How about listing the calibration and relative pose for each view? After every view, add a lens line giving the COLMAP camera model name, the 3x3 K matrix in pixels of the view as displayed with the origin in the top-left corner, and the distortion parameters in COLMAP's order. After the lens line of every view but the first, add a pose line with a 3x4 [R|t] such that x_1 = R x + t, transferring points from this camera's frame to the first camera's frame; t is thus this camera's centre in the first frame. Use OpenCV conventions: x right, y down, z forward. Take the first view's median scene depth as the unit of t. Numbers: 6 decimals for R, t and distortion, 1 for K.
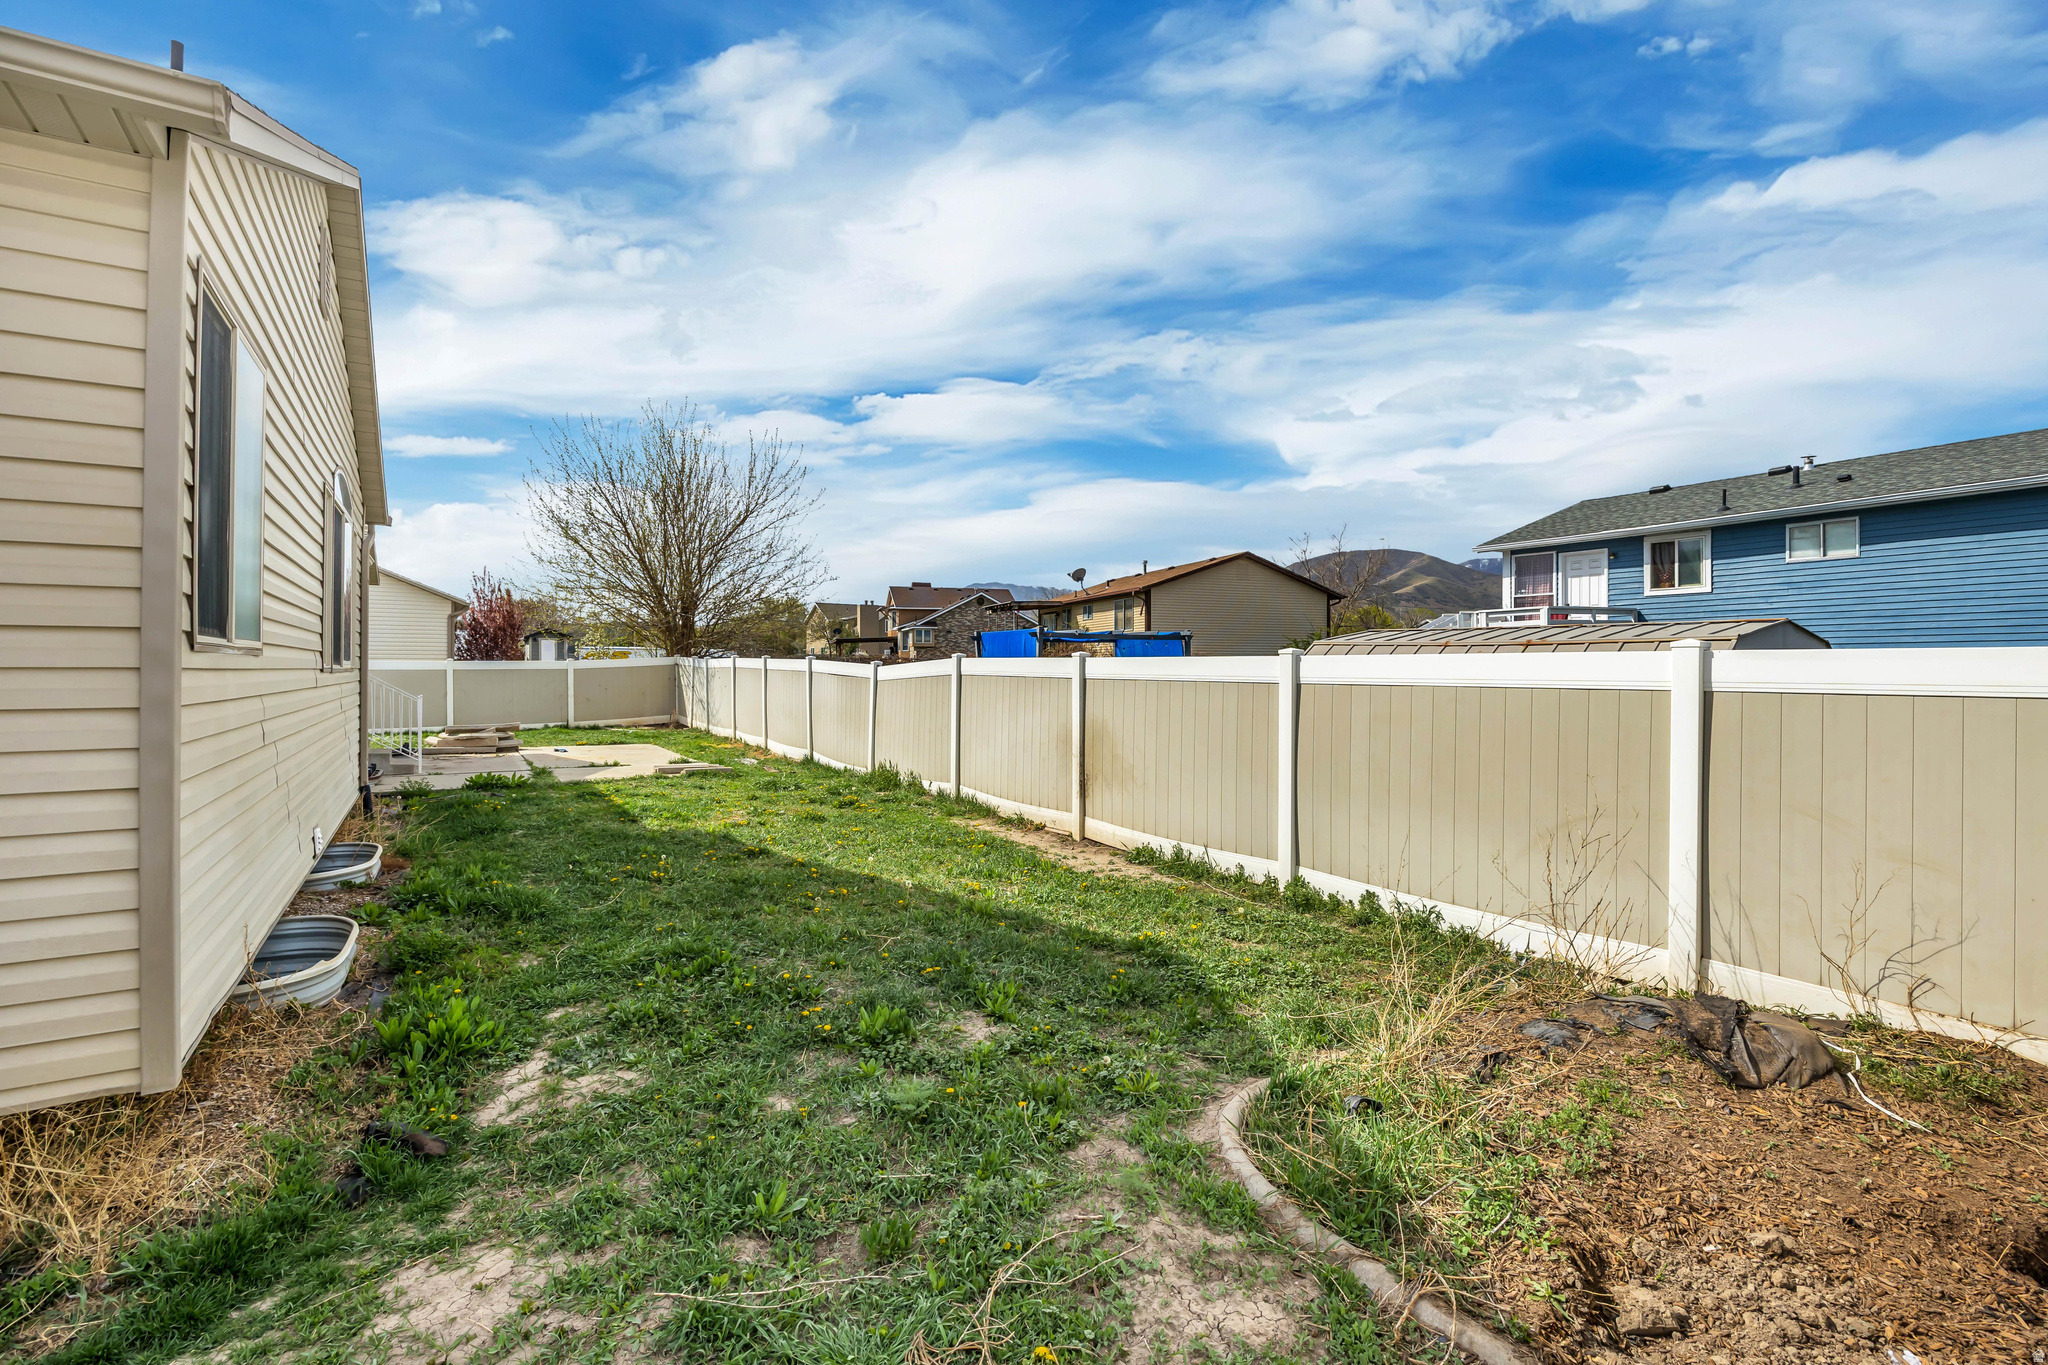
lens RADIAL K [[906.1, 0, 1027.1], [0, 906.1, 672.4], [0, 0, 1]] dist [-0.013036, 0.000323]
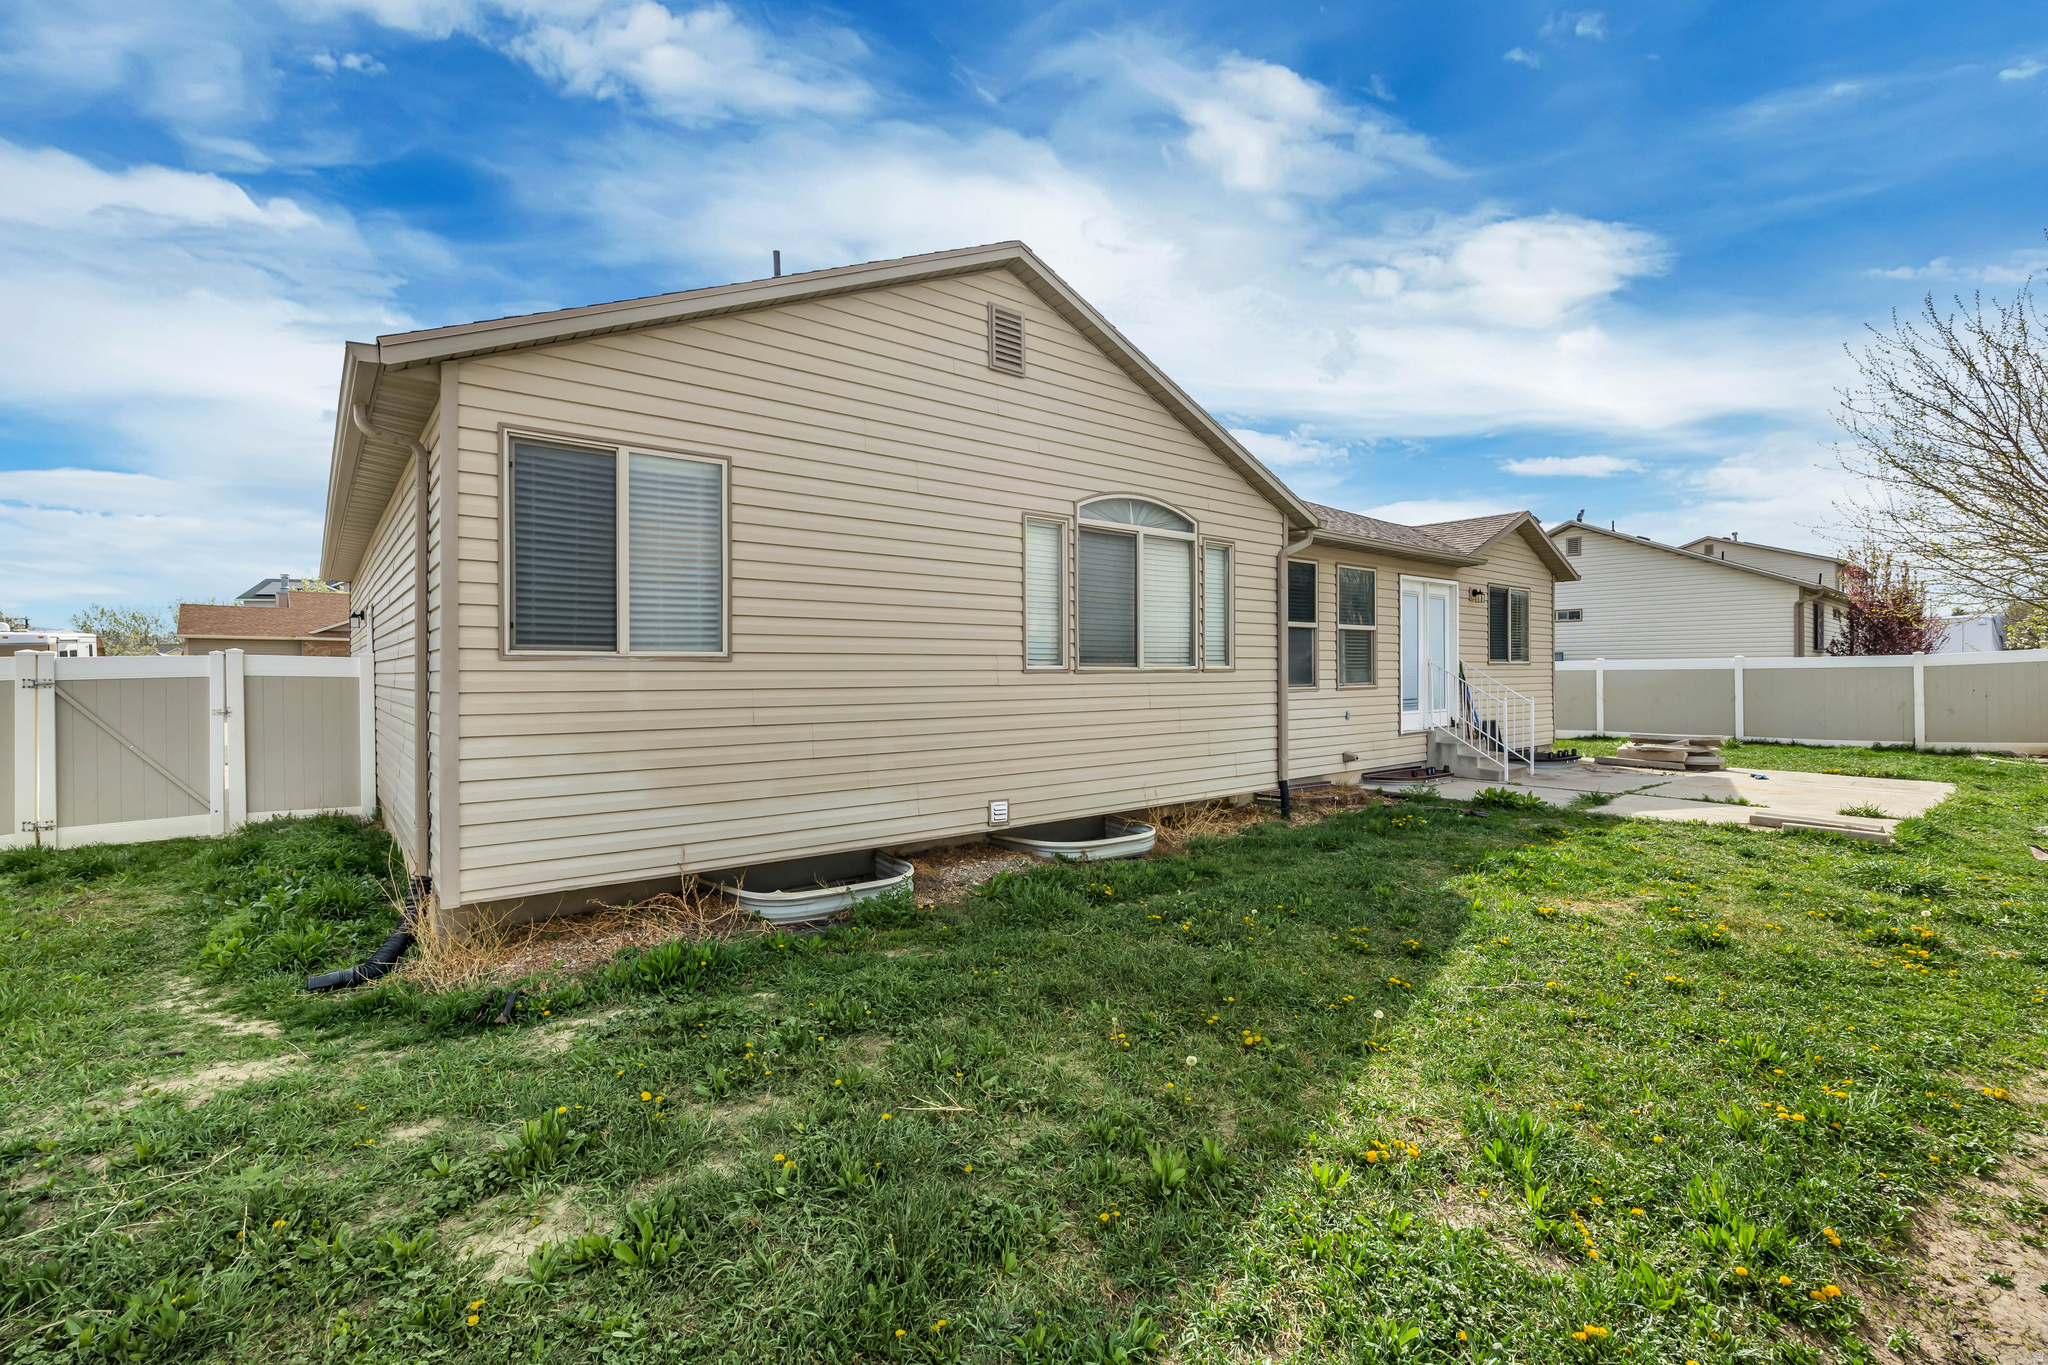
lens RADIAL K [[906.1, 0, 1027.1], [0, 906.1, 672.4], [0, 0, 1]] dist [-0.013036, 0.000323]
pose [[0.100979, -0.001307, -0.994888, 0.096320], [0.002299, 0.999997, -0.001080, 0.000270], [0.994886, -0.002178, 0.100982, 0.204064]]
